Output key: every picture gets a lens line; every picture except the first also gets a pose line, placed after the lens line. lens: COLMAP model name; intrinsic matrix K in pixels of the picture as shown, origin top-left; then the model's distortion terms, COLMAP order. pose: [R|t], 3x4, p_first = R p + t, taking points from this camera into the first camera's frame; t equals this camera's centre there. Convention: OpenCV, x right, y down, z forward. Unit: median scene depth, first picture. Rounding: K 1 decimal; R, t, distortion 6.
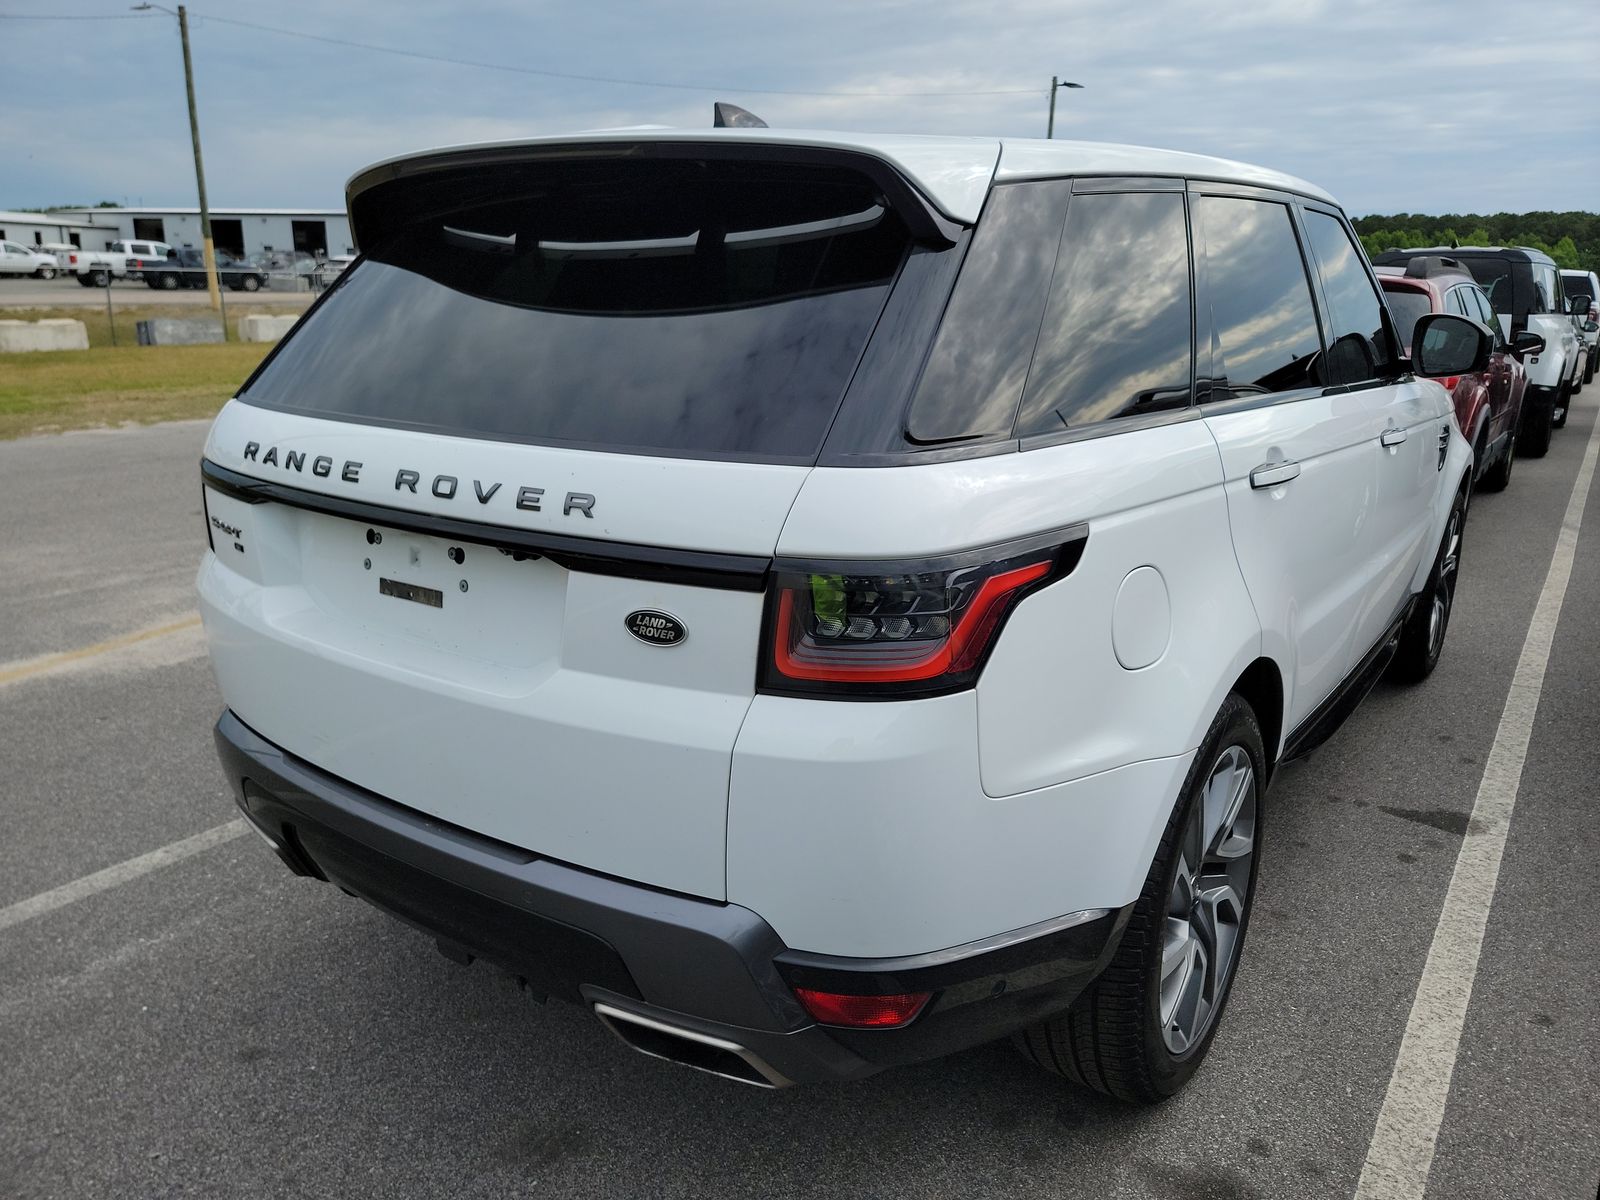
lens RADIAL K [[1122.2, 0, 806.3], [0, 1122.2, 594.0], [0, 0, 1]] dist [0.058478, -0.045372]
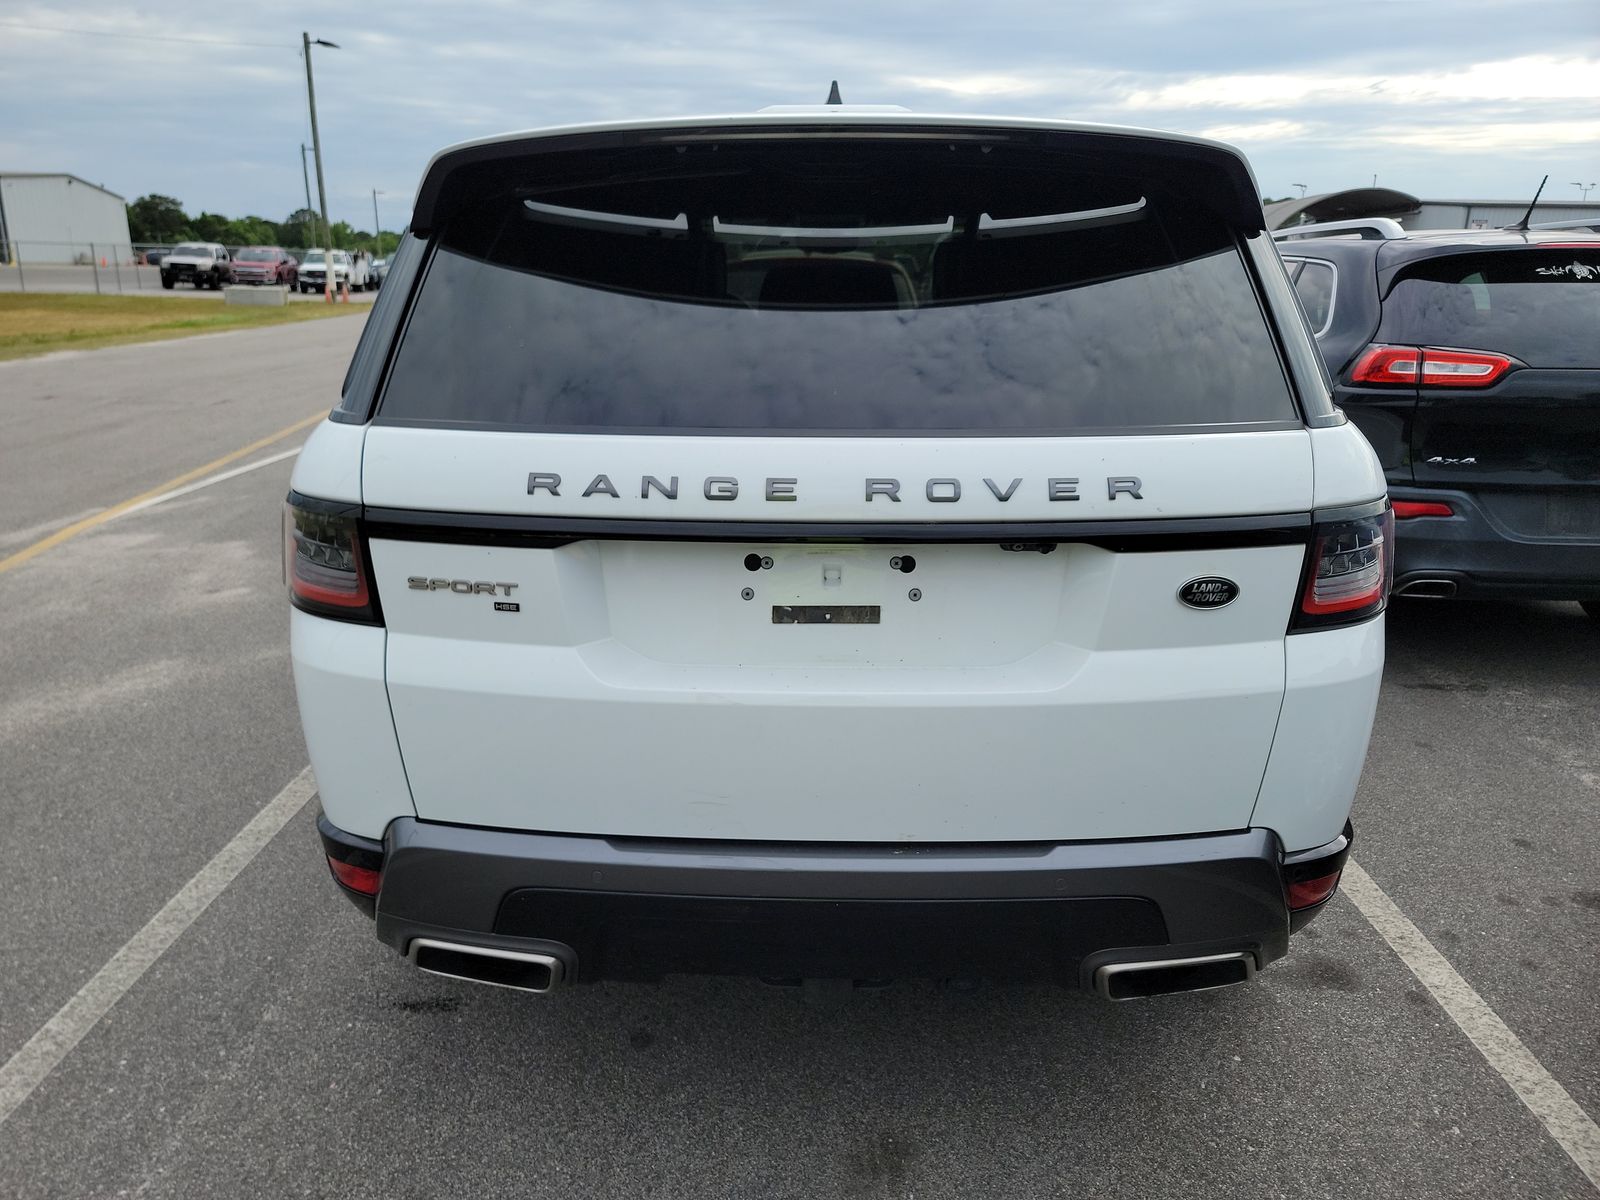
lens RADIAL K [[1122.2, 0, 784.6], [0, 1122.2, 596.5], [0, 0, 1]] dist [0.058478, -0.045372]
pose [[0.828703, -0.162636, 0.535538, -0.900889], [0.149723, 0.986396, 0.067871, -0.086337], [-0.539291, 0.023937, 0.841779, 0.263642]]
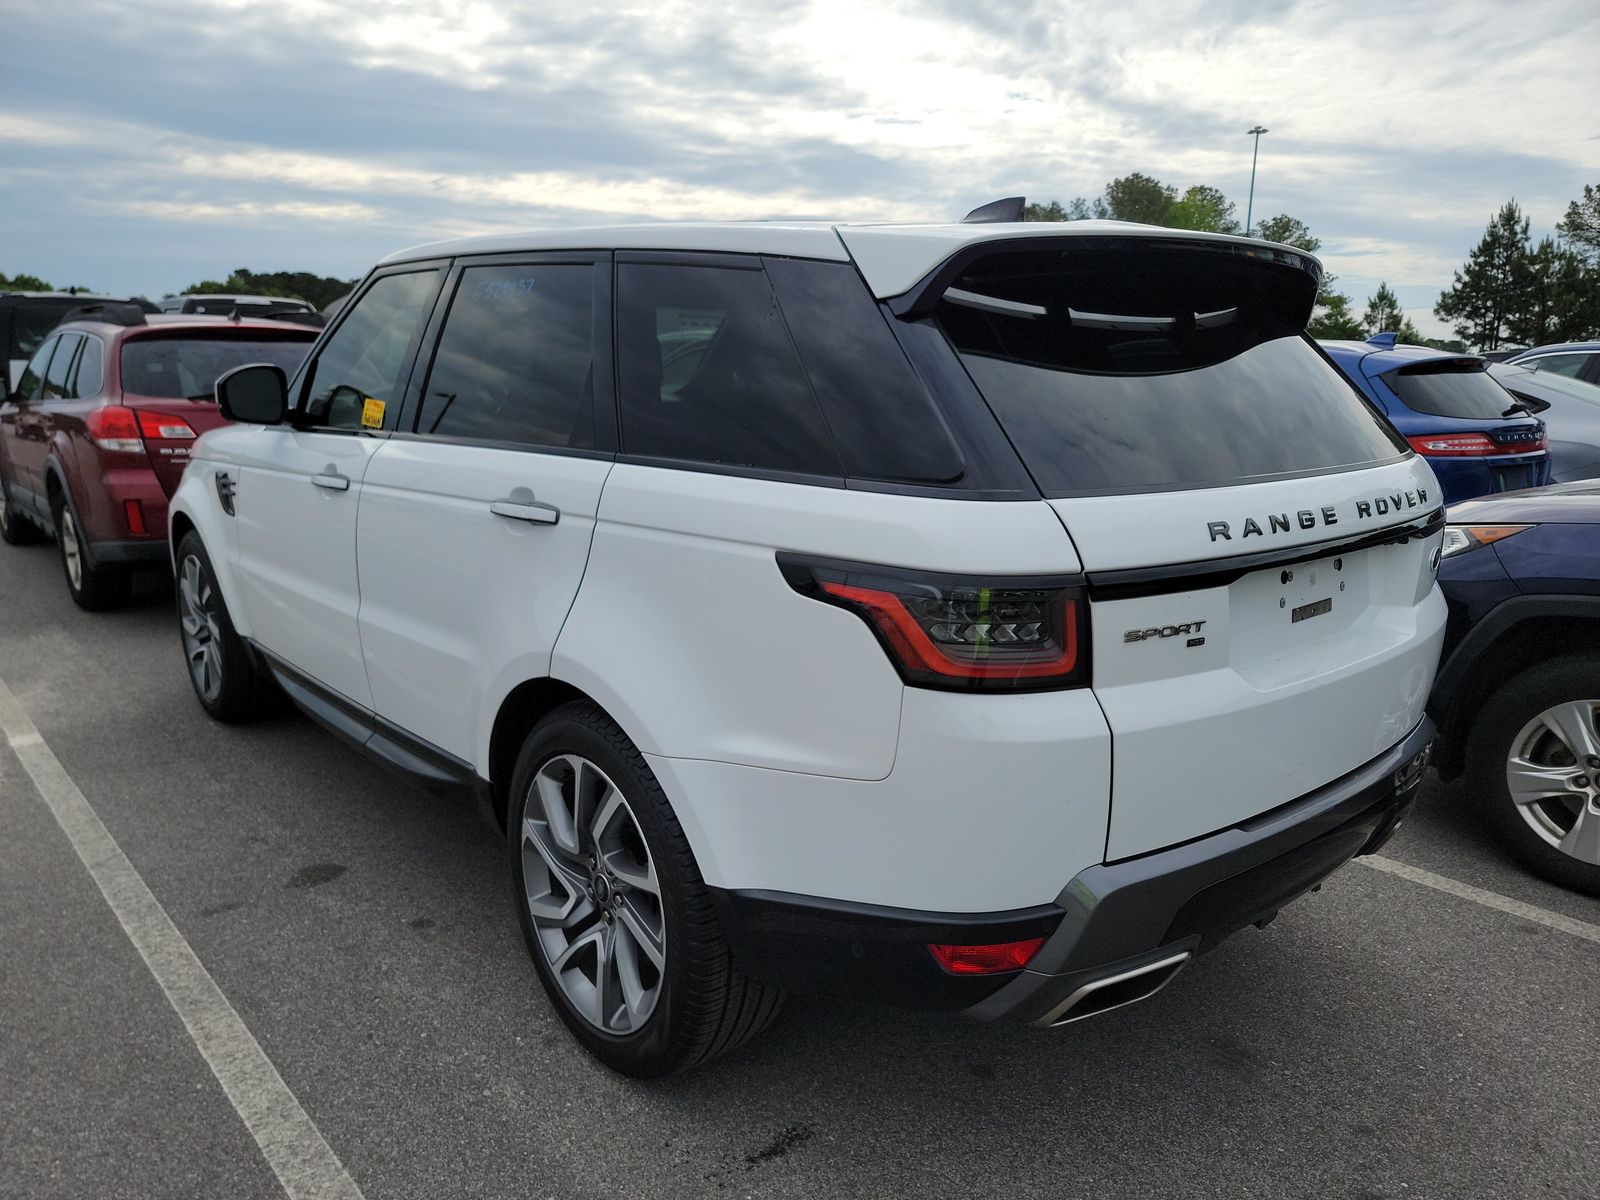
lens RADIAL K [[1122.2, 0, 804.8], [0, 1122.2, 611.1], [0, 0, 1]] dist [0.058478, -0.045372]
pose [[0.220213, -0.222225, 0.949801, -1.687393], [0.237842, 0.956548, 0.168660, -0.347080], [-0.946011, 0.188762, 0.263499, 1.244942]]
